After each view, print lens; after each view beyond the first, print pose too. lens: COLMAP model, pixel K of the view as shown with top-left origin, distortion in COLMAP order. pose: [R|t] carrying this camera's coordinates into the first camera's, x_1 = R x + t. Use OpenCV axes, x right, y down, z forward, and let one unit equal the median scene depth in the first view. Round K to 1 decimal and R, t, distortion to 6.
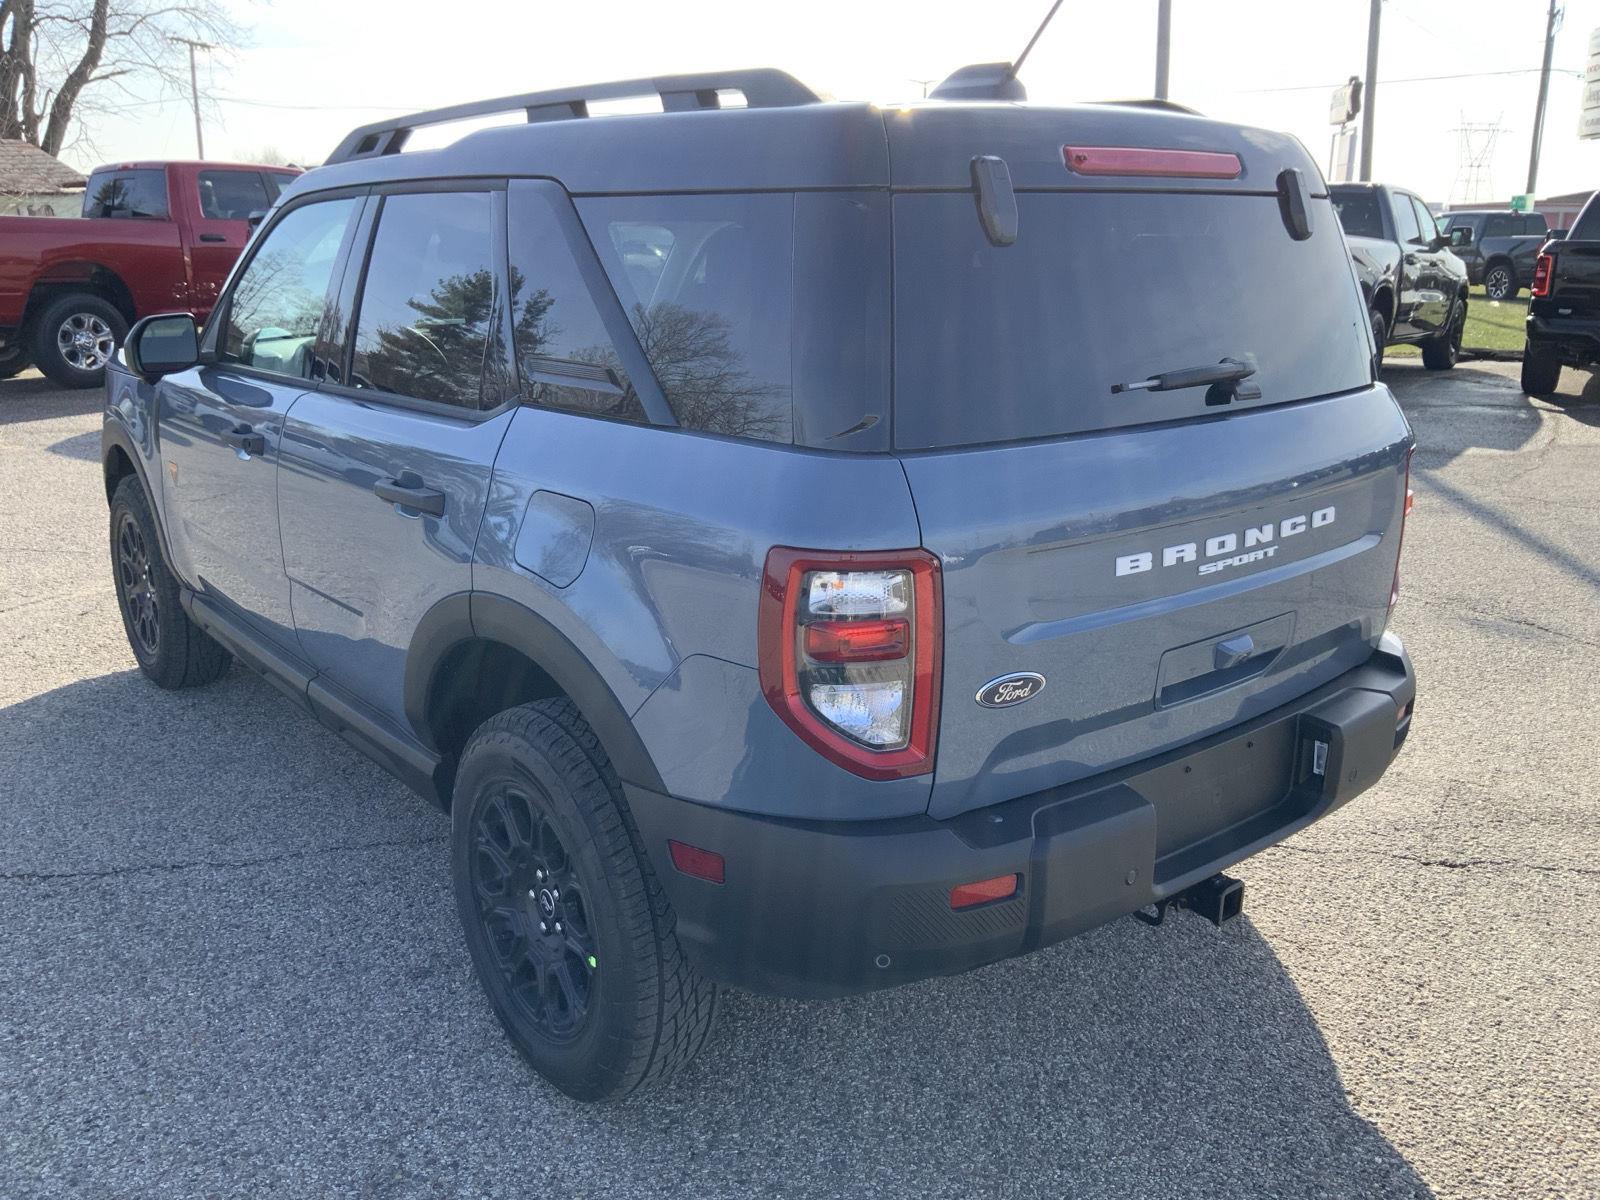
lens RADIAL K [[1343.1, 0, 791.3], [0, 1343.1, 604.3], [0, 0, 1]] dist [0.048070, -0.088709]
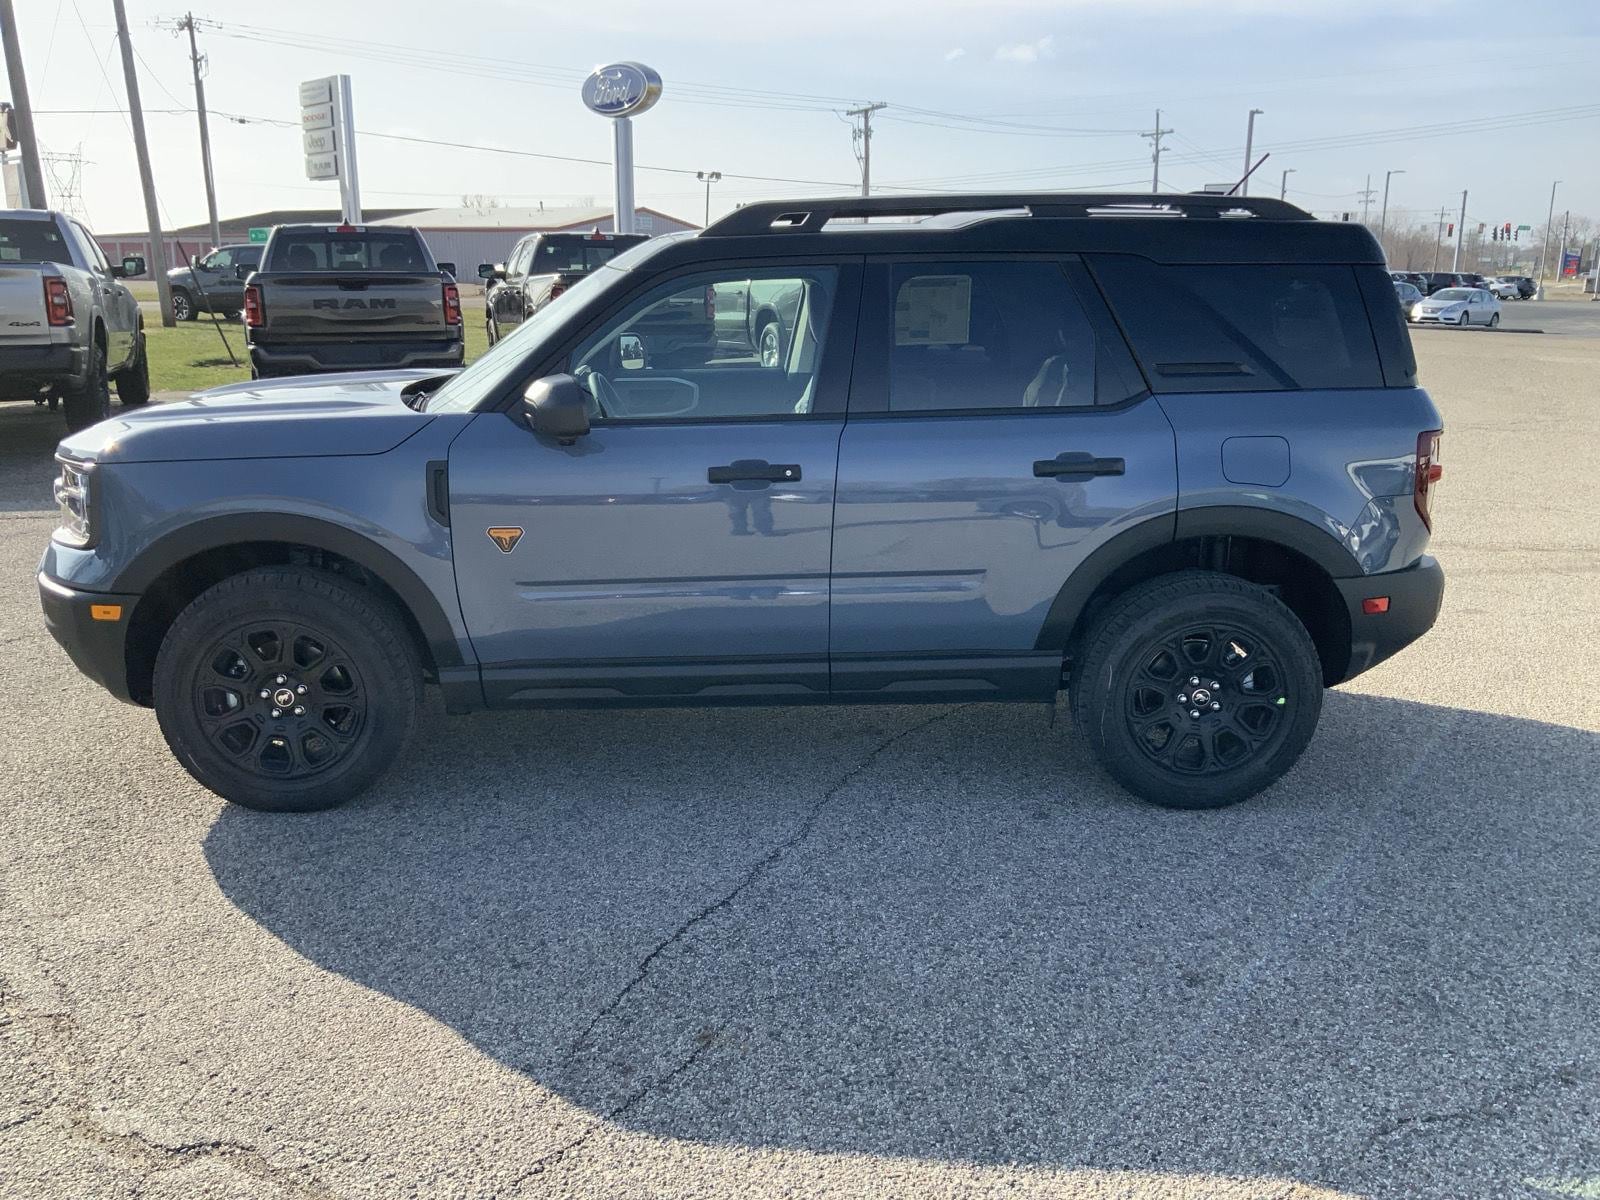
lens RADIAL K [[1343.1, 0, 777.9], [0, 1343.1, 600.5], [0, 0, 1]] dist [0.048070, -0.088709]
pose [[0.582824, -0.206215, 0.785997, -1.701660], [0.223208, 0.970685, 0.089159, -0.146920], [-0.781342, 0.123476, 0.611767, 0.382579]]
